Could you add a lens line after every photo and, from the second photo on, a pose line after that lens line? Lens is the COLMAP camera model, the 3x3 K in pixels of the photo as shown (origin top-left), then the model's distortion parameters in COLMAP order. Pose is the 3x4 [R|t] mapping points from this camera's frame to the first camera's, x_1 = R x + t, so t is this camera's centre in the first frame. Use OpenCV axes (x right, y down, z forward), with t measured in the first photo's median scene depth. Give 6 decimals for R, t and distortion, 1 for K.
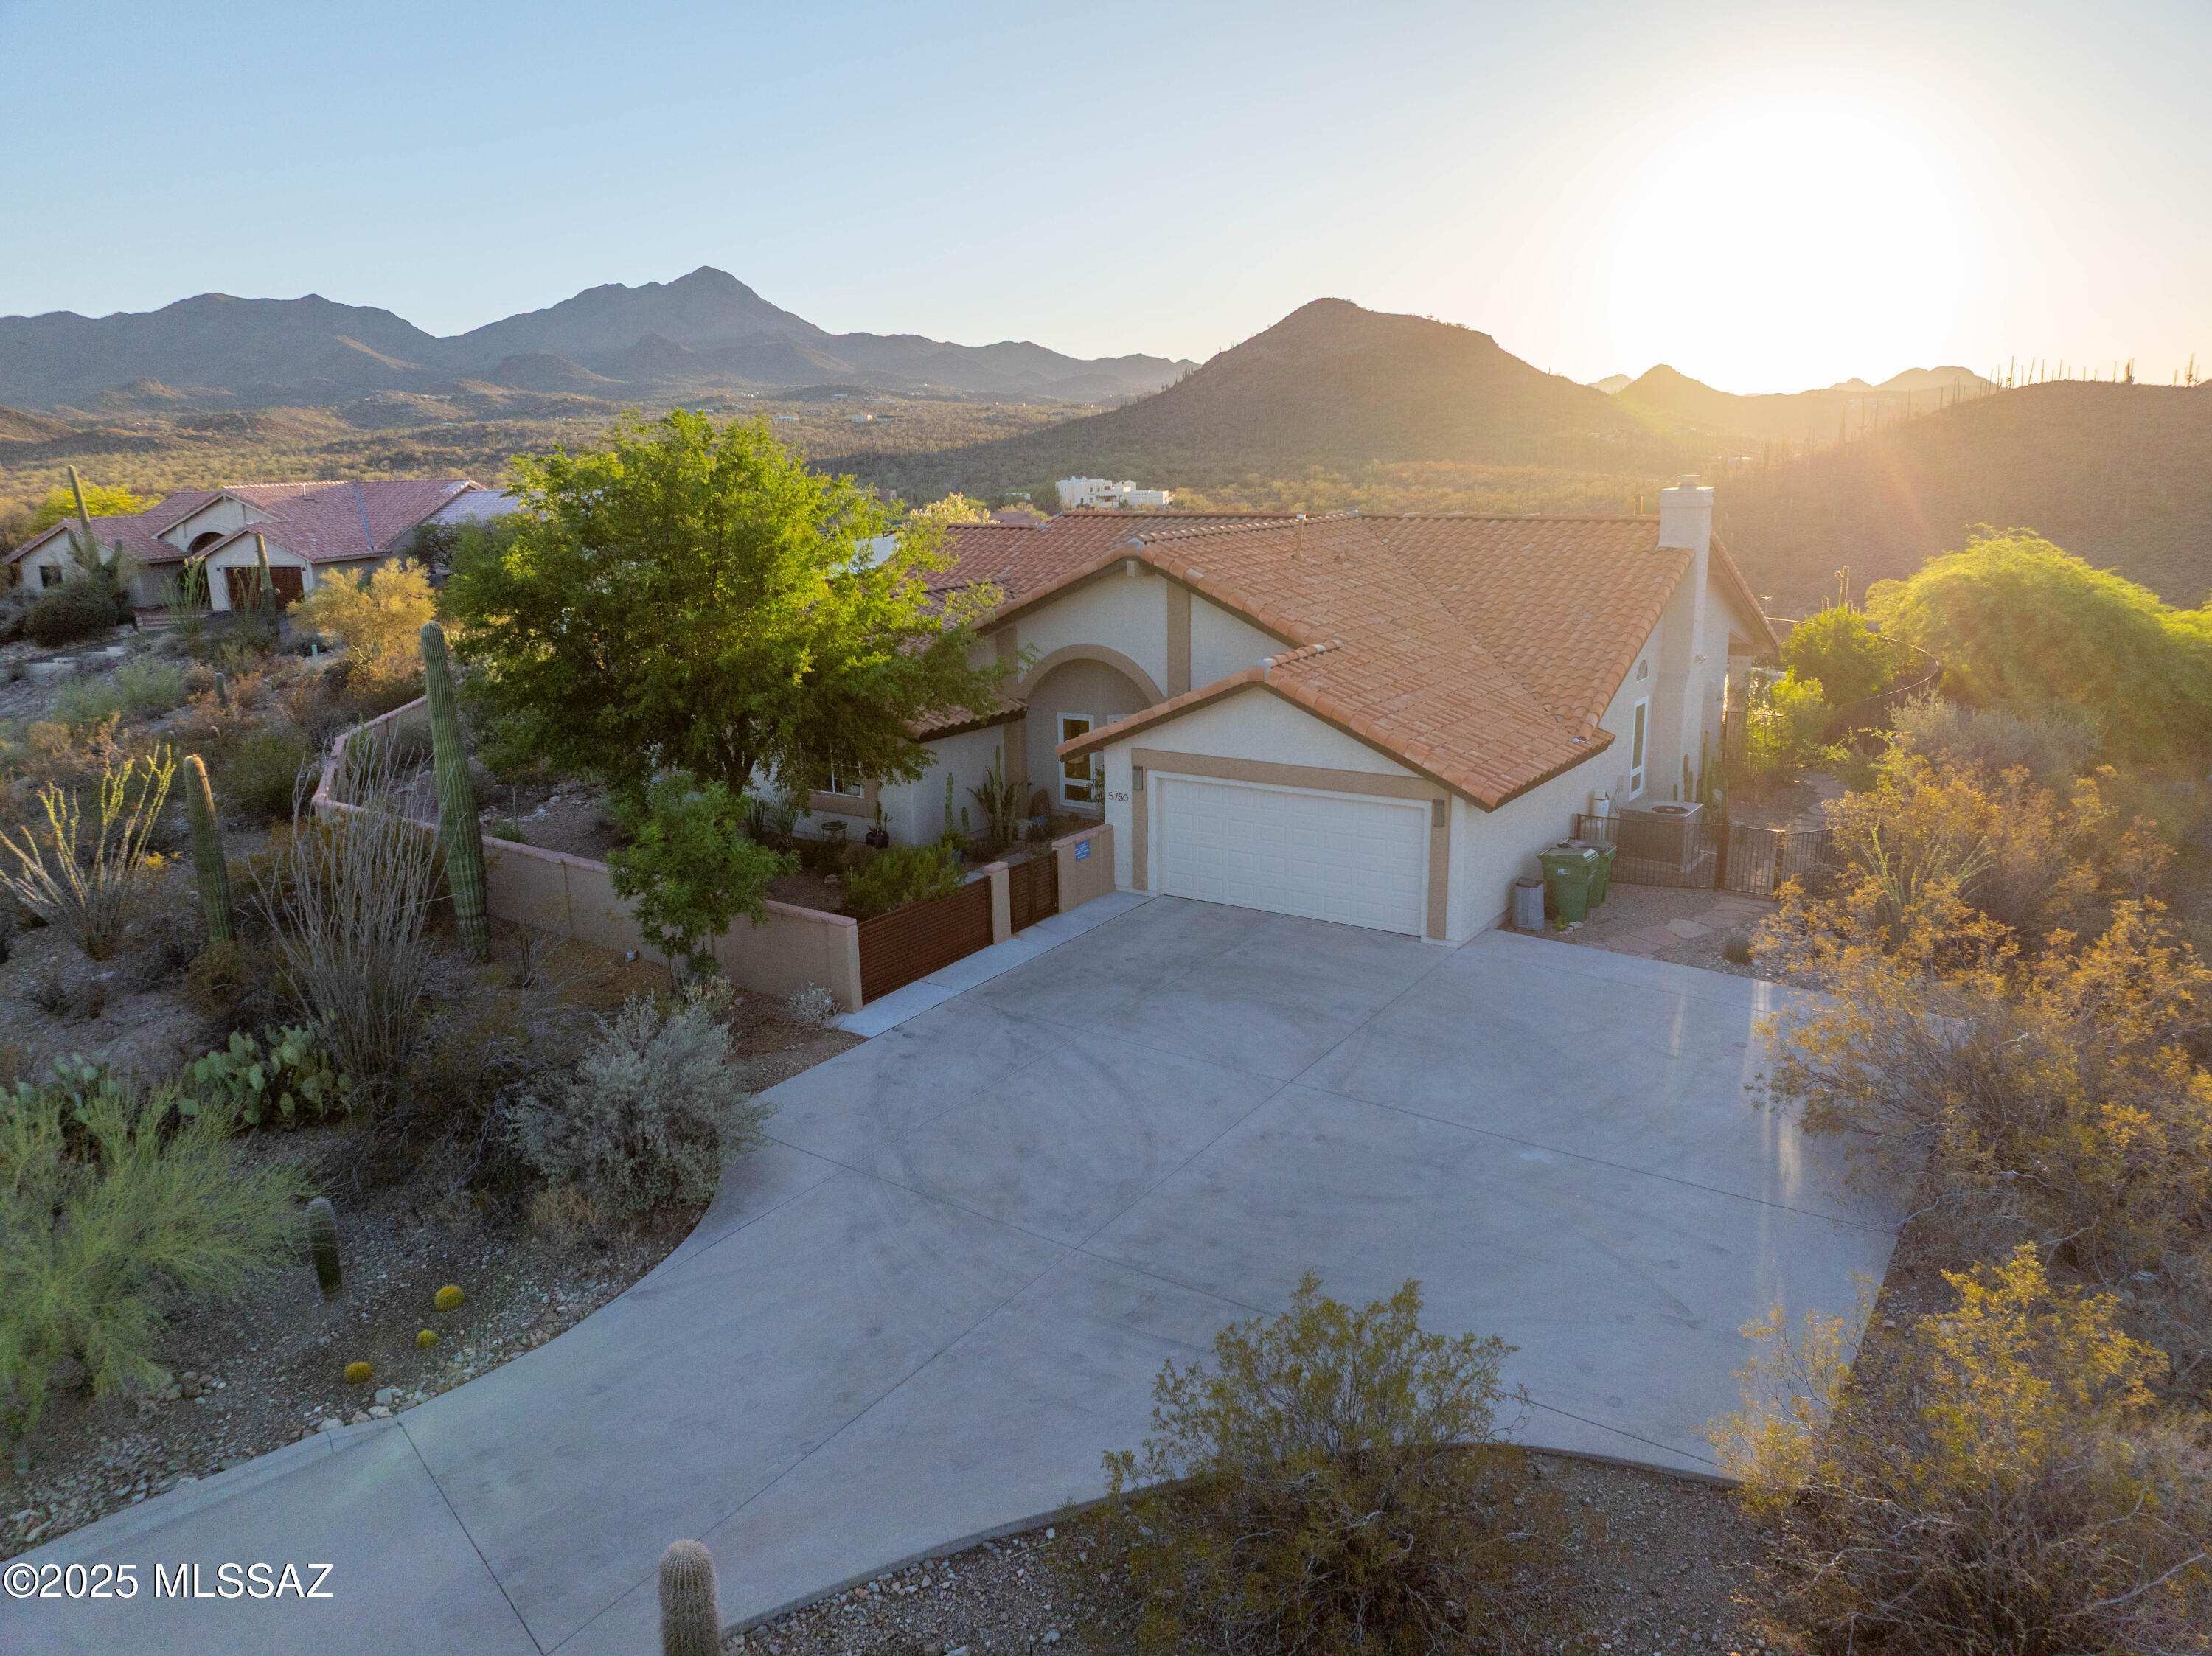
lens RADIAL K [[1560.6, 0, 1106.0], [0, 1560.6, 828.0], [0, 0, 1]] dist [-0.041638, -0.000488]
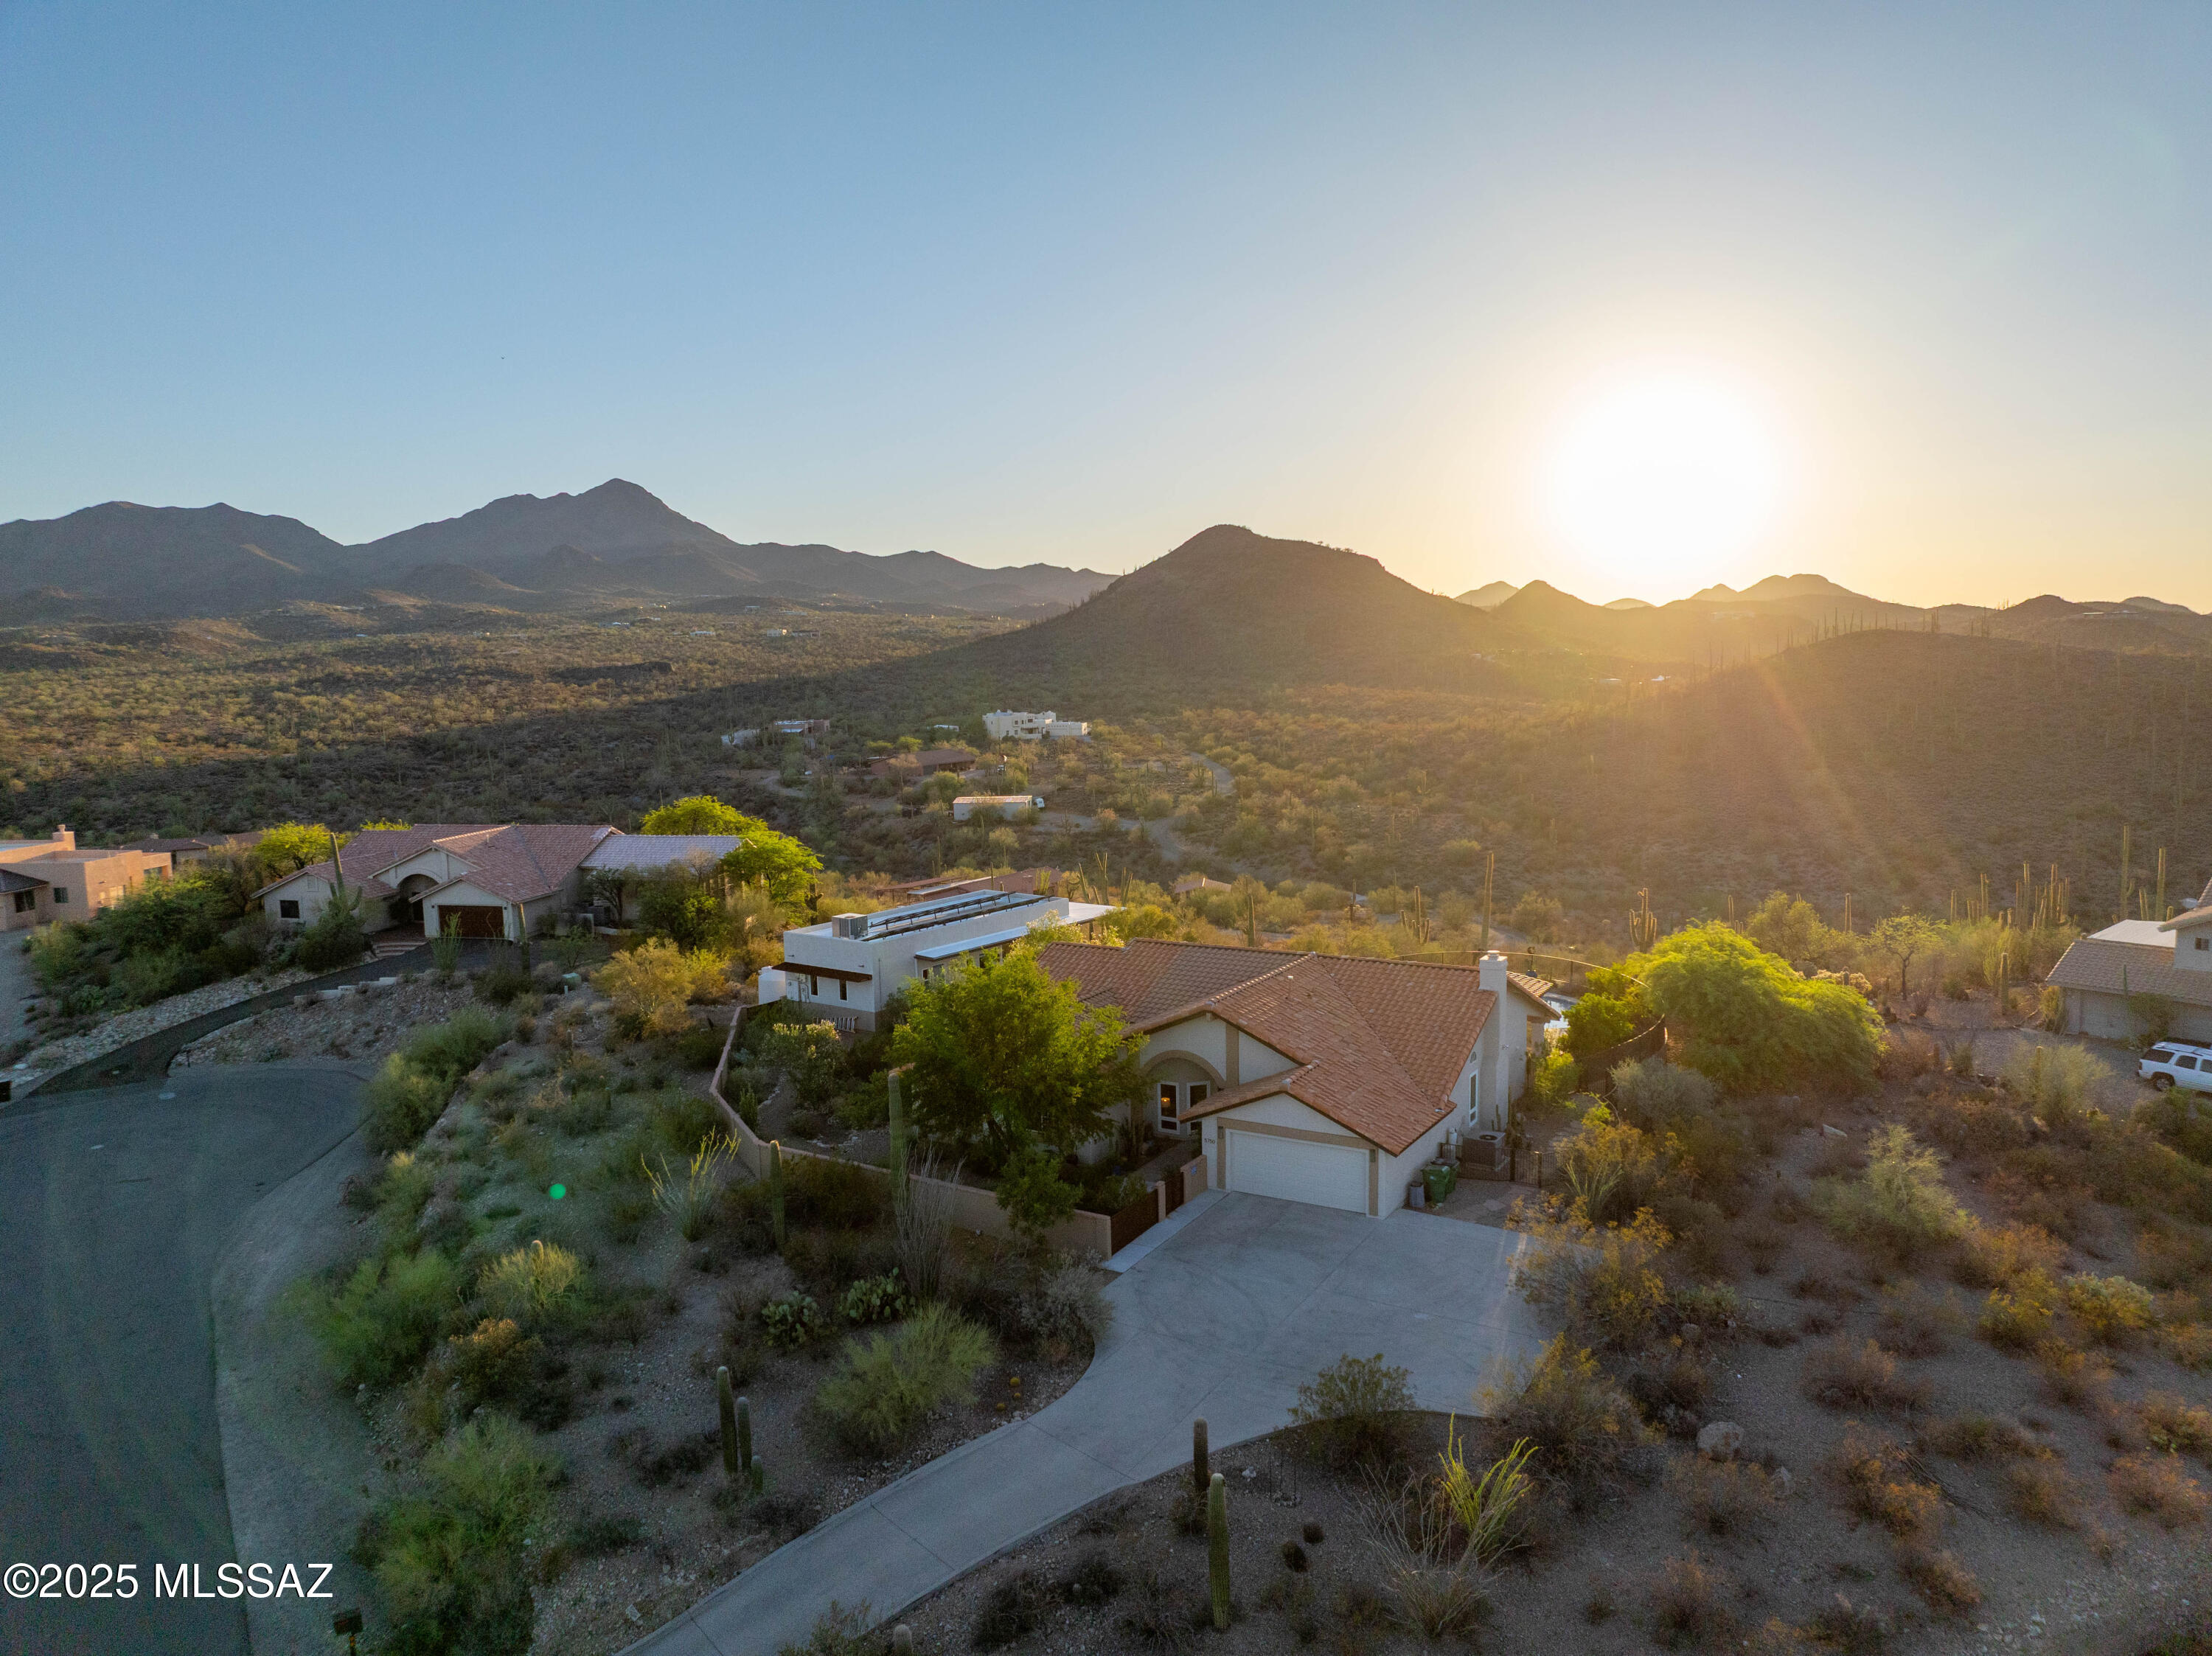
lens RADIAL K [[1529.4, 0, 1106.0], [0, 1529.4, 828.0], [0, 0, 1]] dist [-0.030529, -0.005246]
pose [[0.998244, -0.010066, 0.058378, -0.228408], [0.017588, 0.991382, -0.129817, -0.161995], [-0.056568, 0.130615, 0.989818, -0.941496]]
